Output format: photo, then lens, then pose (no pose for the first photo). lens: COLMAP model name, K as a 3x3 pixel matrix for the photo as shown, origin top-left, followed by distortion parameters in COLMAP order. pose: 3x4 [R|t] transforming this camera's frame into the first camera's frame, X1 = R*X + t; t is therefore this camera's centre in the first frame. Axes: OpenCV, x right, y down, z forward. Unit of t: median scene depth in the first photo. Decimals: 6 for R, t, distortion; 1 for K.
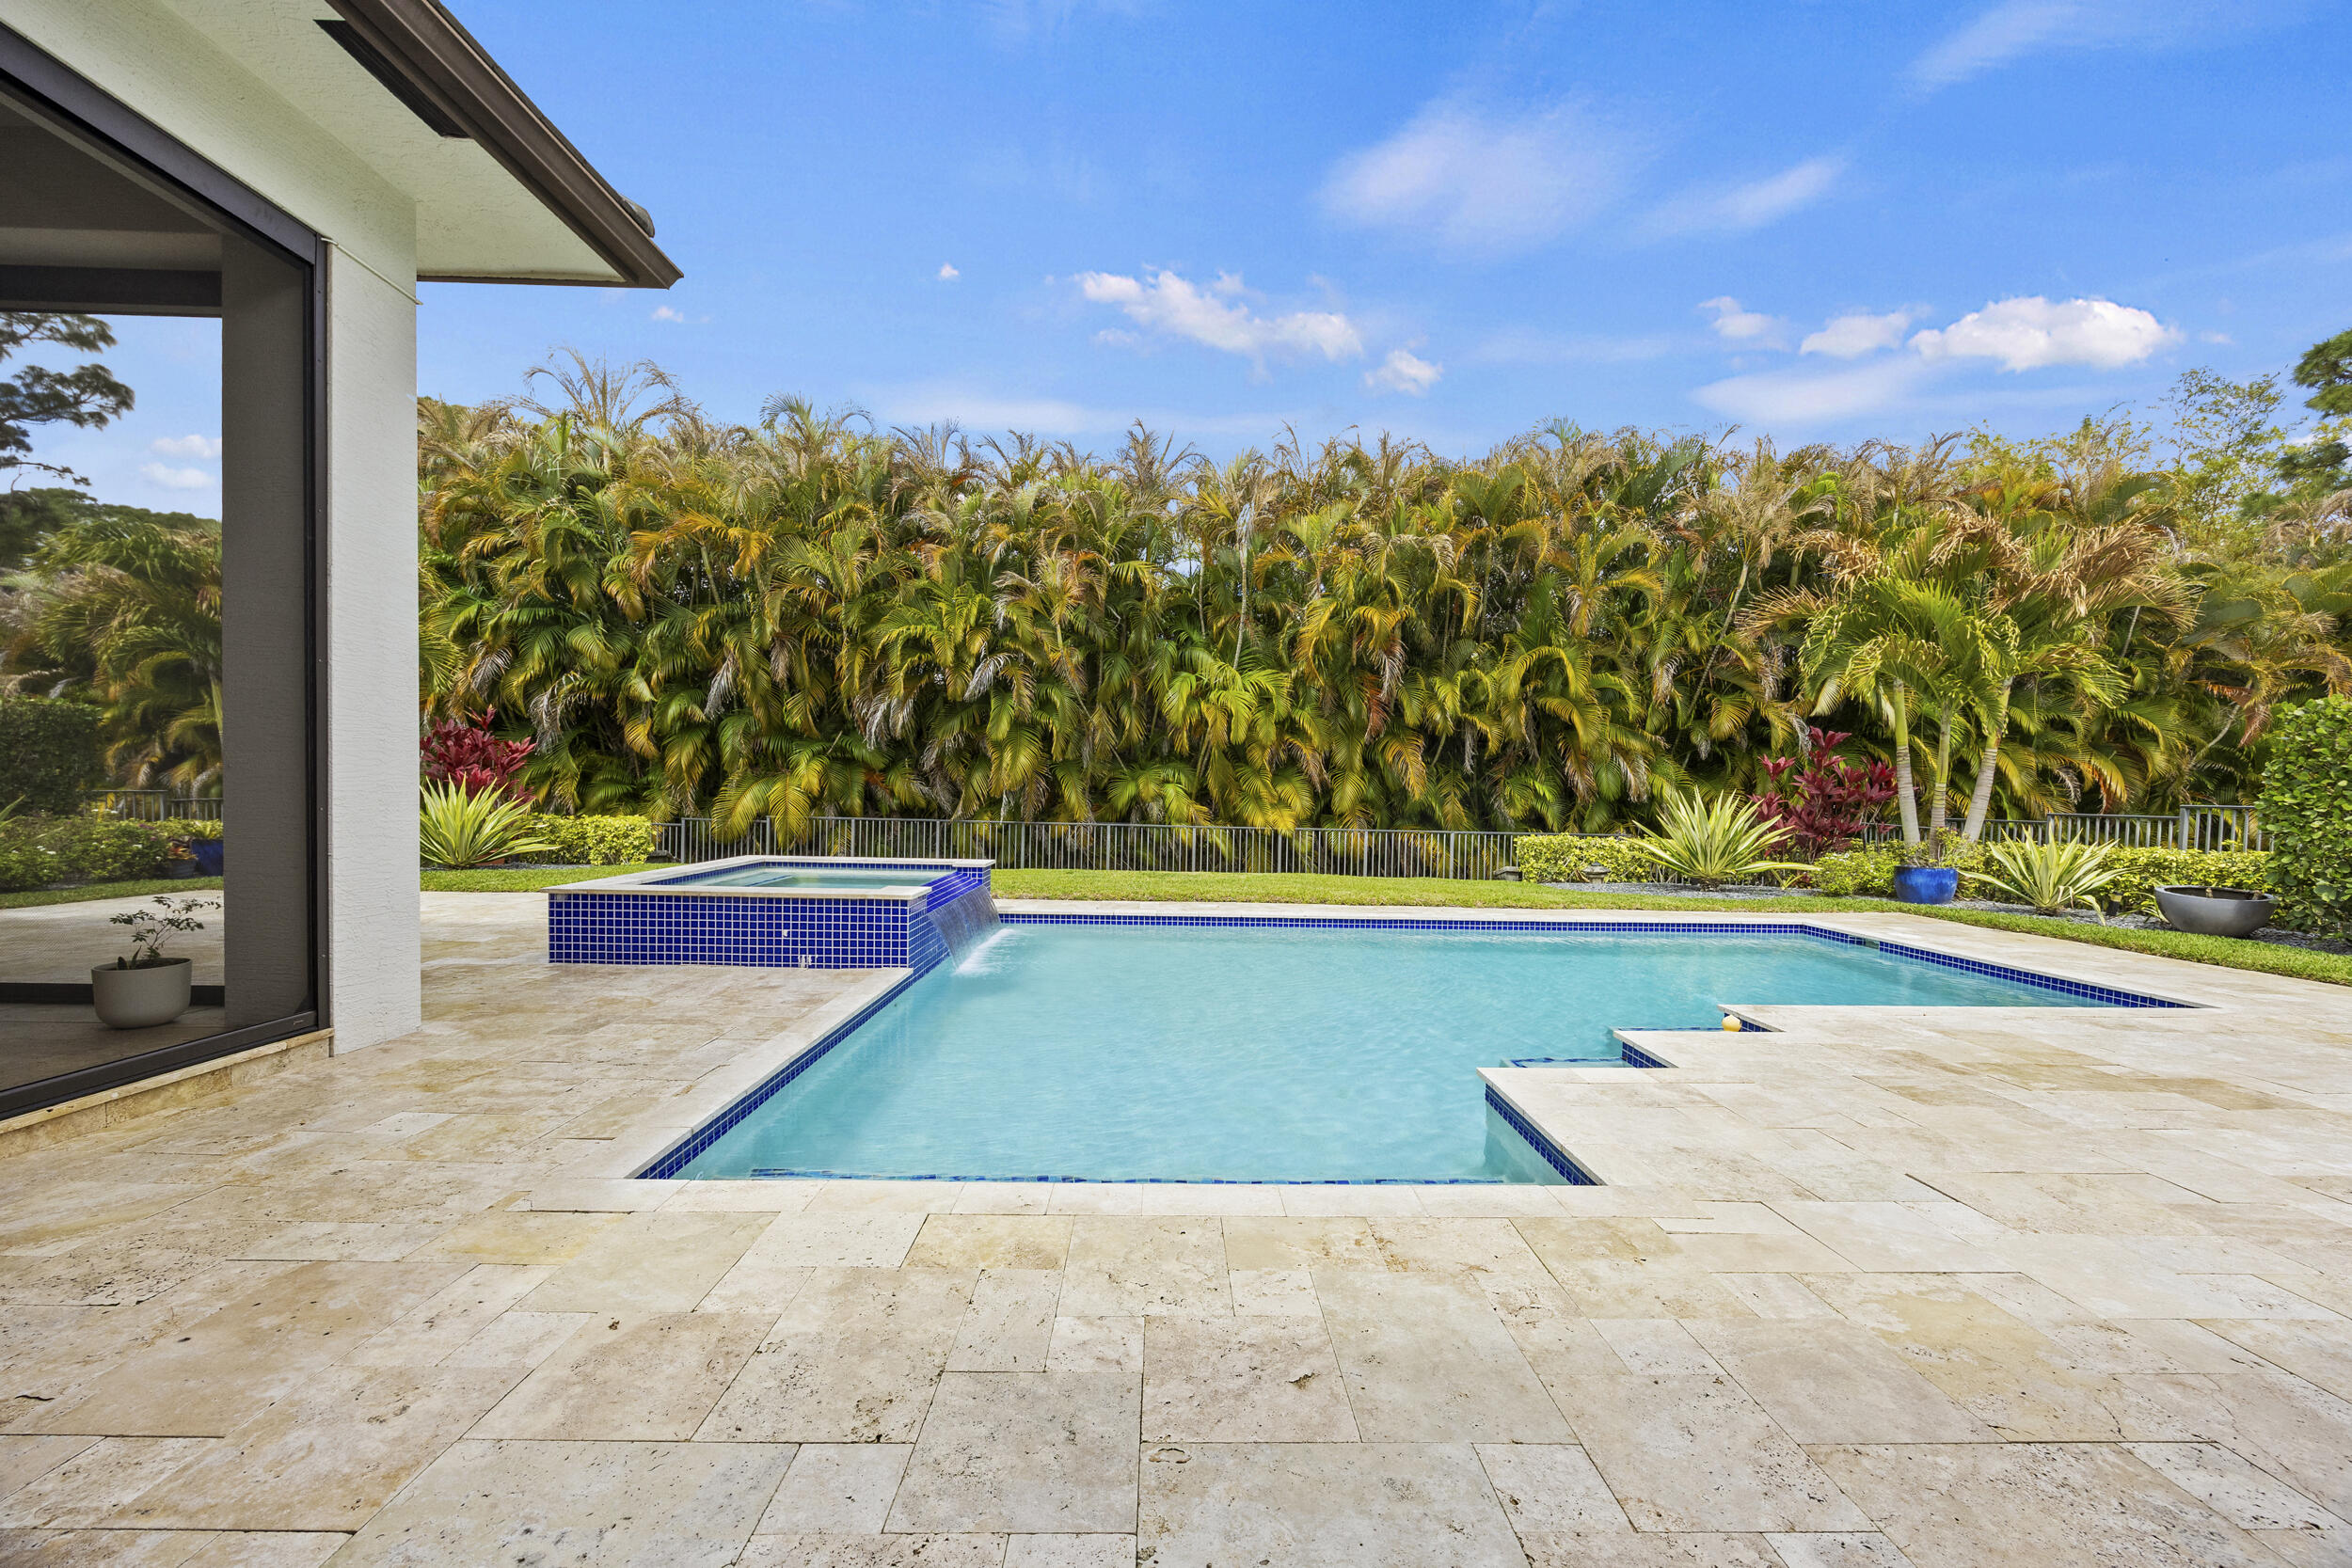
lens RADIAL K [[900.0, 0, 1197.4], [0, 900.0, 823.3], [0, 0, 1]] dist [-0.004954, 0.000349]
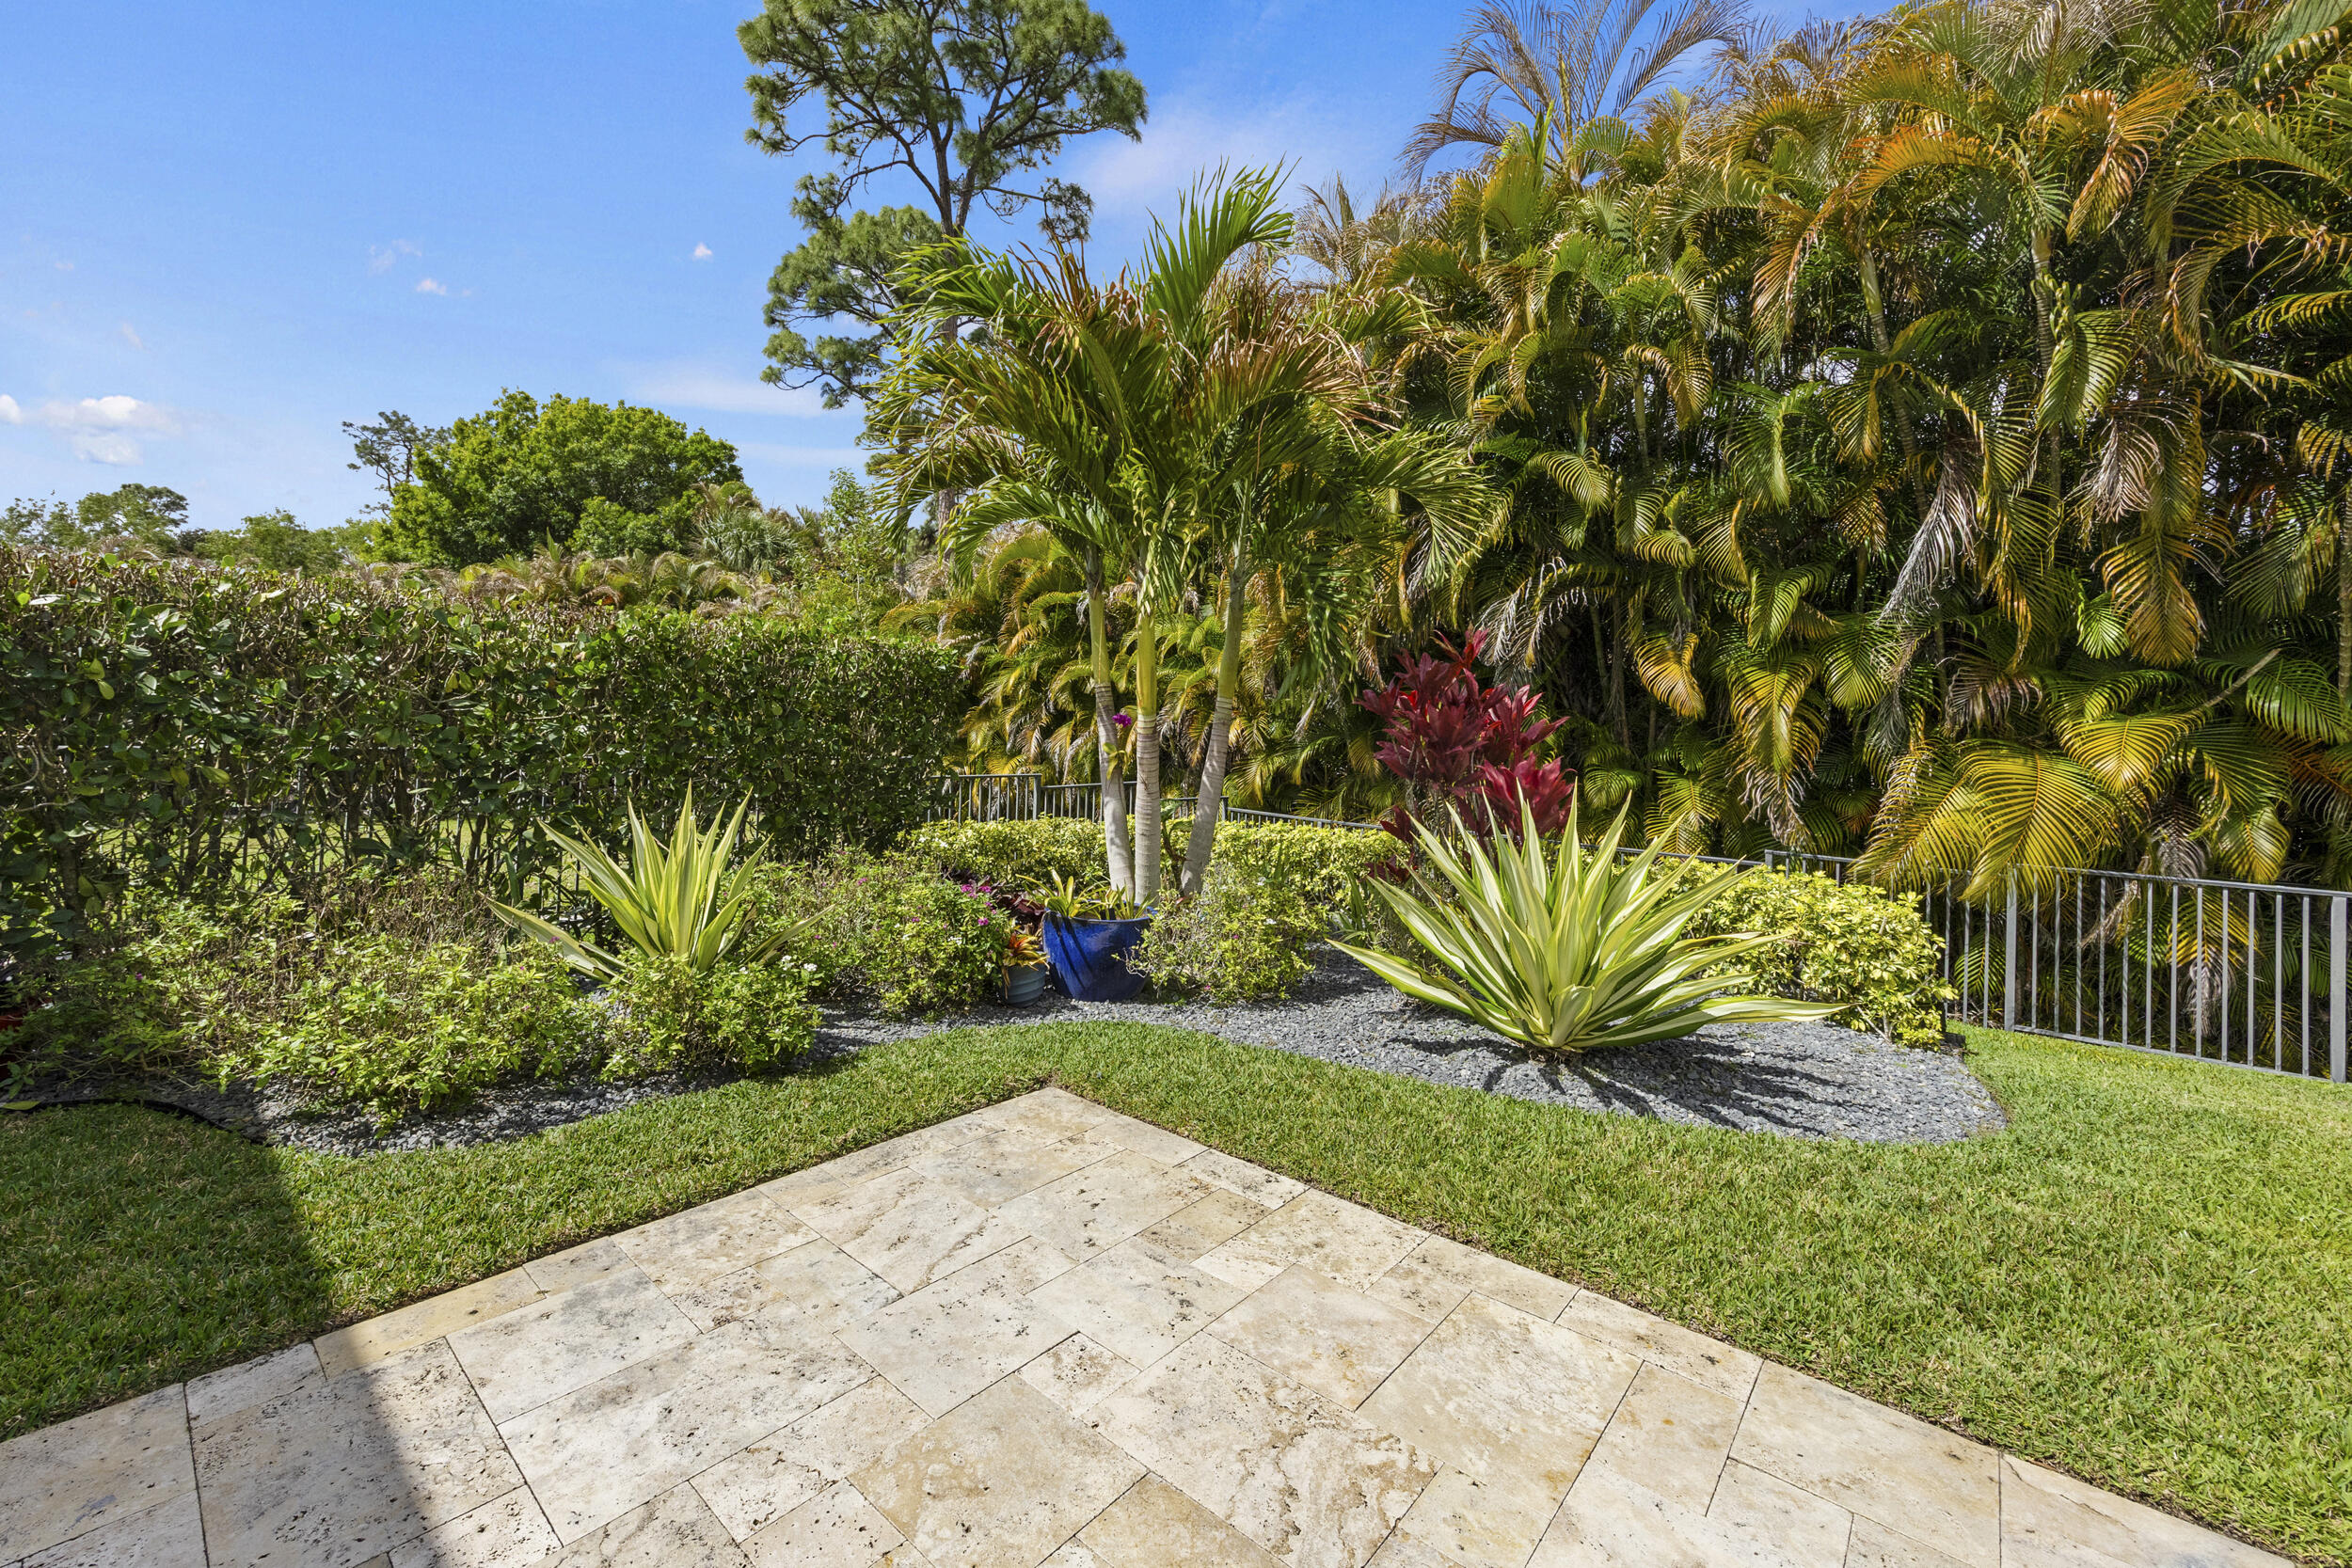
lens RADIAL K [[948.5, 0, 1182.7], [0, 948.5, 676.0], [0, 0, 1]] dist [0.003655, 0.000241]
pose [[0.740419, -0.037035, -0.671124, -0.510290], [-0.033079, 0.995263, -0.091416, -0.045377], [0.671331, 0.089886, 0.735687, 0.468744]]
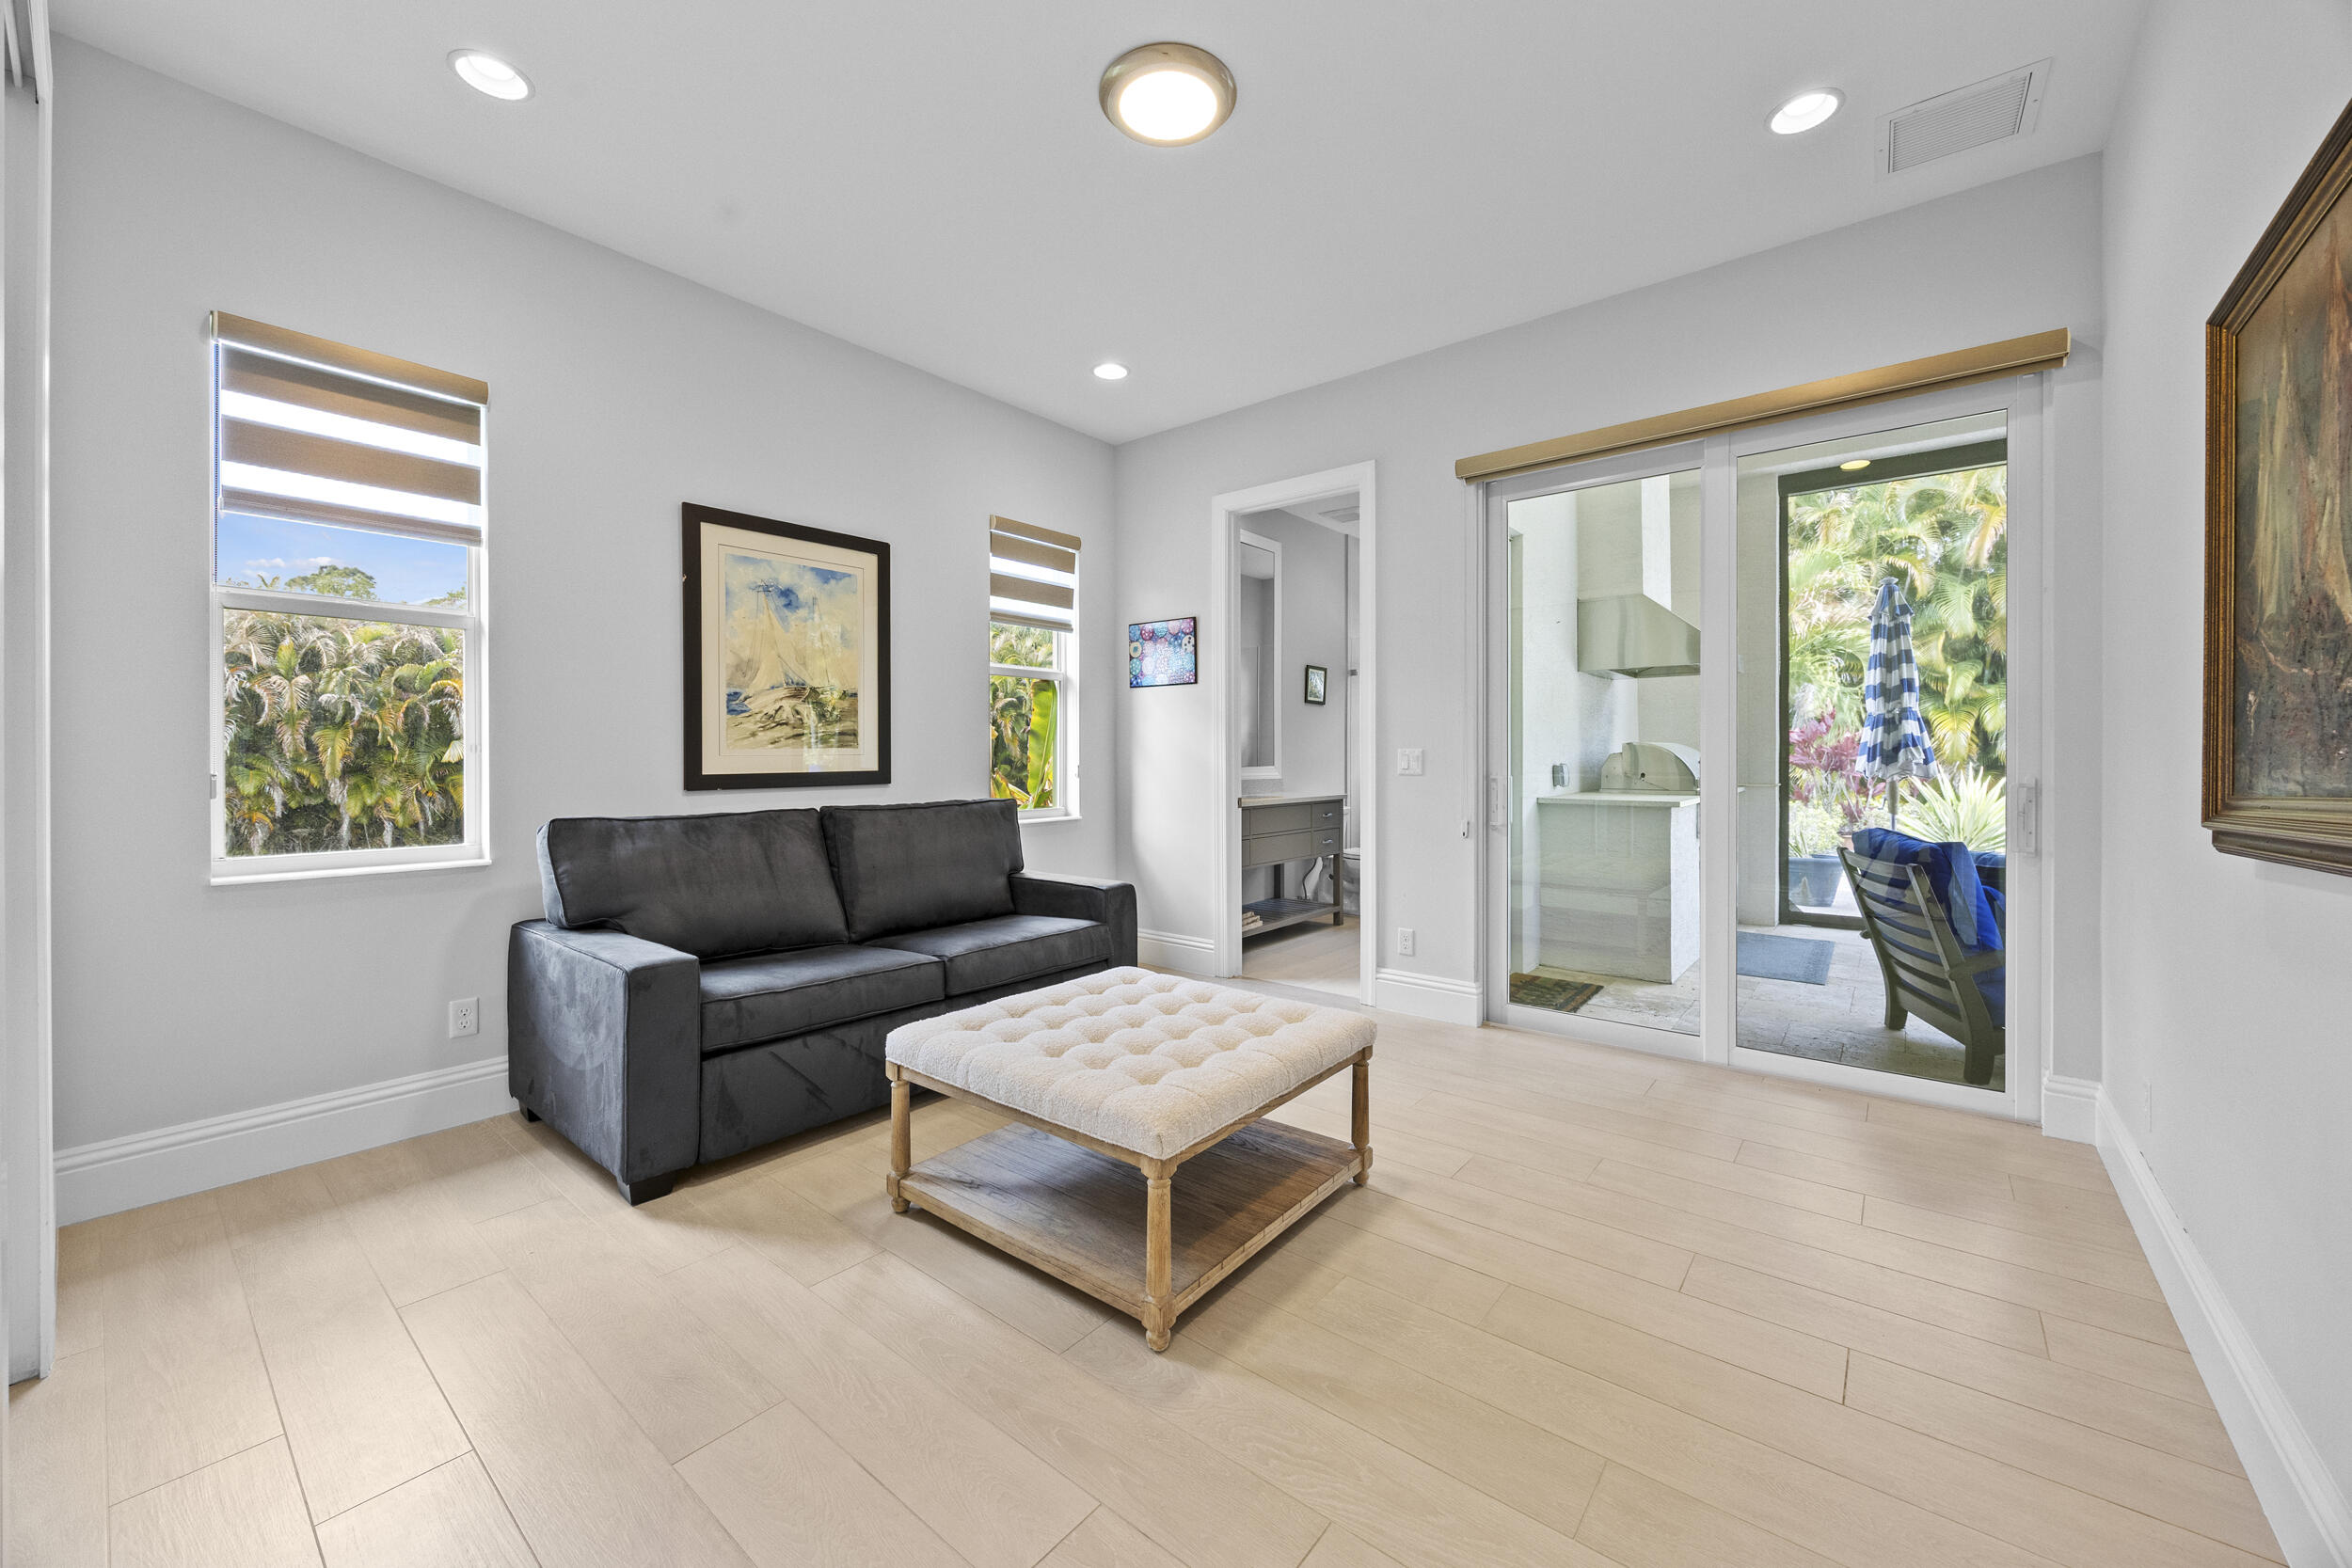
lens RADIAL K [[900.0, 0, 1184.0], [0, 900.0, 764.3], [0, 0, 1]] dist [-0.004954, 0.000349]
pose [[0.759665, -0.015771, -0.650124, -0.623264], [-0.007117, 0.999444, -0.032561, -0.009919], [0.650276, 0.029362, 0.759130, -0.277310]]
